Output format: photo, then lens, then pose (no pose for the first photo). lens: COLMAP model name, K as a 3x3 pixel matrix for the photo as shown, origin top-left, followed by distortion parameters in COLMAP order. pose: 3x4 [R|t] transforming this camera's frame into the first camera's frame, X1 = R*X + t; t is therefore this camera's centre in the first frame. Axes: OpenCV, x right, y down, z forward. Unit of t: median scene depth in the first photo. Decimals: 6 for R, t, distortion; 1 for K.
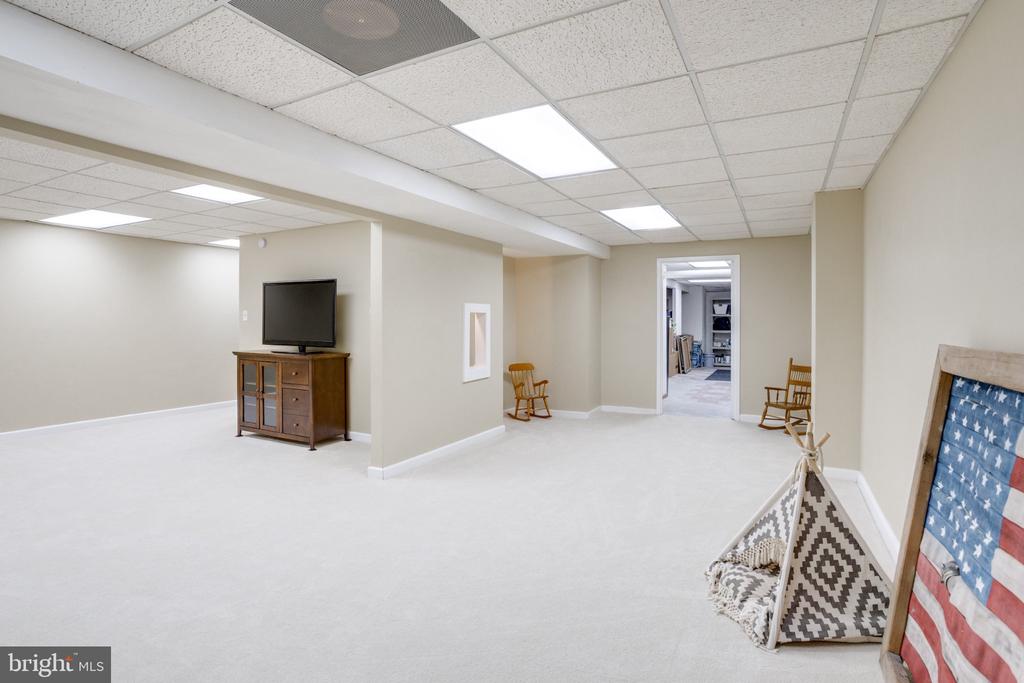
lens RADIAL K [[522.4, 0, 497.9], [0, 522.4, 320.9], [0, 0, 1]] dist [-0.024601, 0.000978]
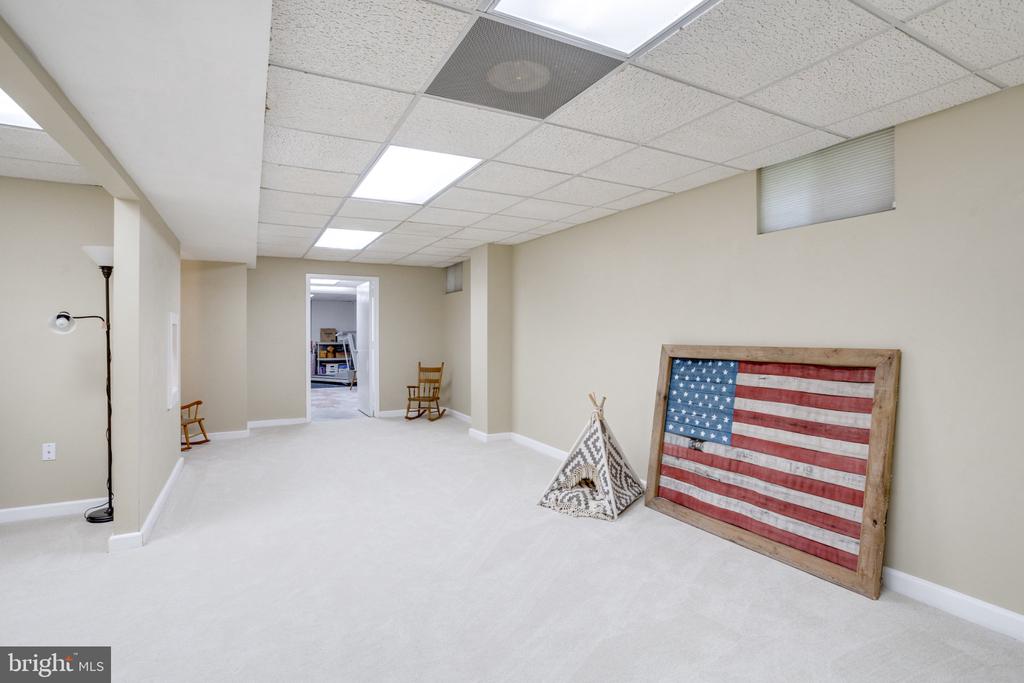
lens RADIAL K [[503.5, 0, 527.8], [0, 503.5, 327.8], [0, 0, 1]] dist [-0.074920, 0.026325]
pose [[0.536884, 0.007403, 0.843623, -0.876586], [0.001221, 0.999954, -0.009552, -0.001928], [-0.843655, 0.006158, 0.536851, 0.276442]]
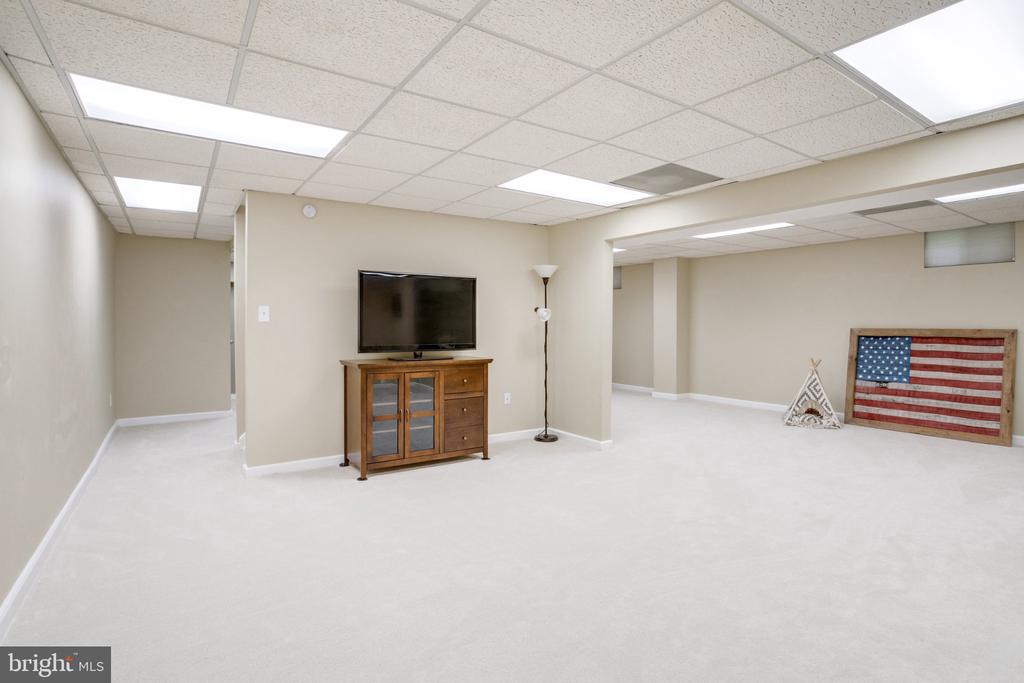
lens RADIAL K [[503.5, 0, 527.8], [0, 503.5, 327.8], [0, 0, 1]] dist [-0.074920, 0.026325]
pose [[0.452062, -0.009464, 0.891936, -2.377733], [0.000835, 0.999948, 0.010187, 0.005348], [-0.891986, -0.003860, 0.452046, 1.104432]]
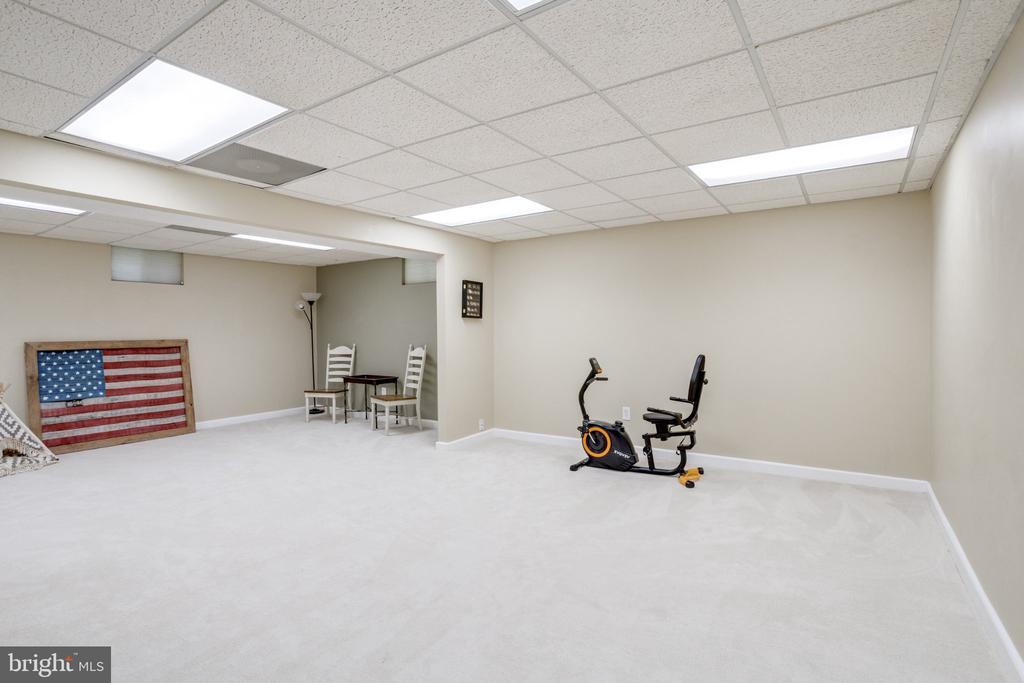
lens RADIAL K [[503.5, 0, 527.8], [0, 503.5, 327.8], [0, 0, 1]] dist [-0.074920, 0.026325]
pose [[-0.997665, 0.009275, 0.067659, -1.620192], [0.008838, 0.999938, -0.006751, 0.006498], [-0.067717, -0.006137, -0.997686, 2.644067]]
